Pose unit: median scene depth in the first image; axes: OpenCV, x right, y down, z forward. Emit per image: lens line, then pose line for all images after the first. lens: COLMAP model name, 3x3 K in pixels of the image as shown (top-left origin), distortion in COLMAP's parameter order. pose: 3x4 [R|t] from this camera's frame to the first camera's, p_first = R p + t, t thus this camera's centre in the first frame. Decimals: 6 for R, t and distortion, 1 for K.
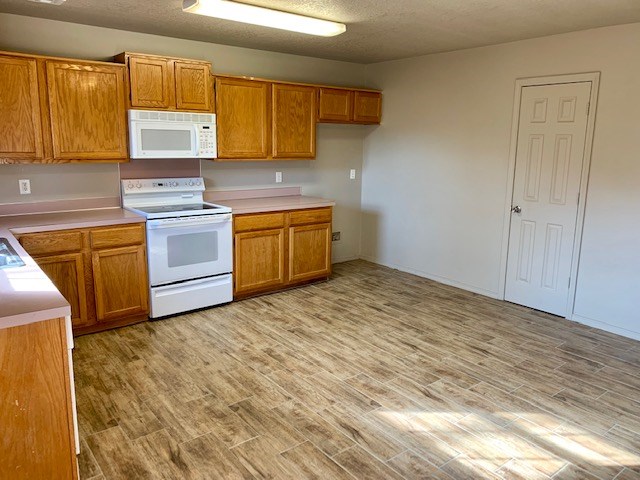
lens RADIAL K [[487.6, 0, 319.4], [0, 487.6, 236.4], [0, 0, 1]] dist [0.024952, -0.031040]
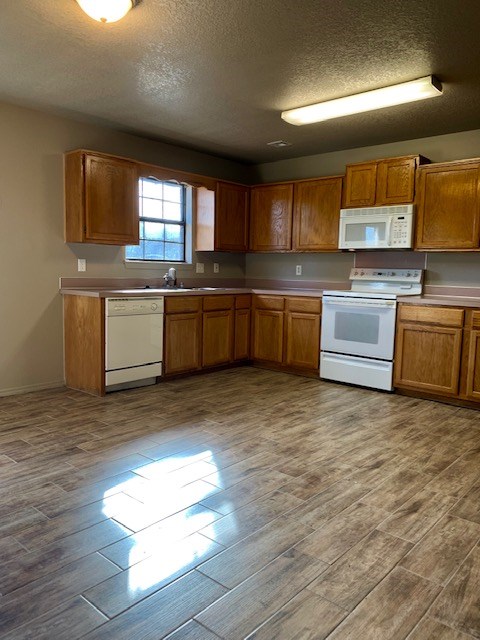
lens RADIAL K [[487.6, 0, 238.3], [0, 487.6, 318.5], [0, 0, 1]] dist [0.024952, -0.031040]
pose [[0.173029, 0.087096, -0.981058, 0.815250], [-0.215537, 0.975287, 0.048570, 0.009678], [0.961044, 0.203050, 0.187525, 0.564710]]
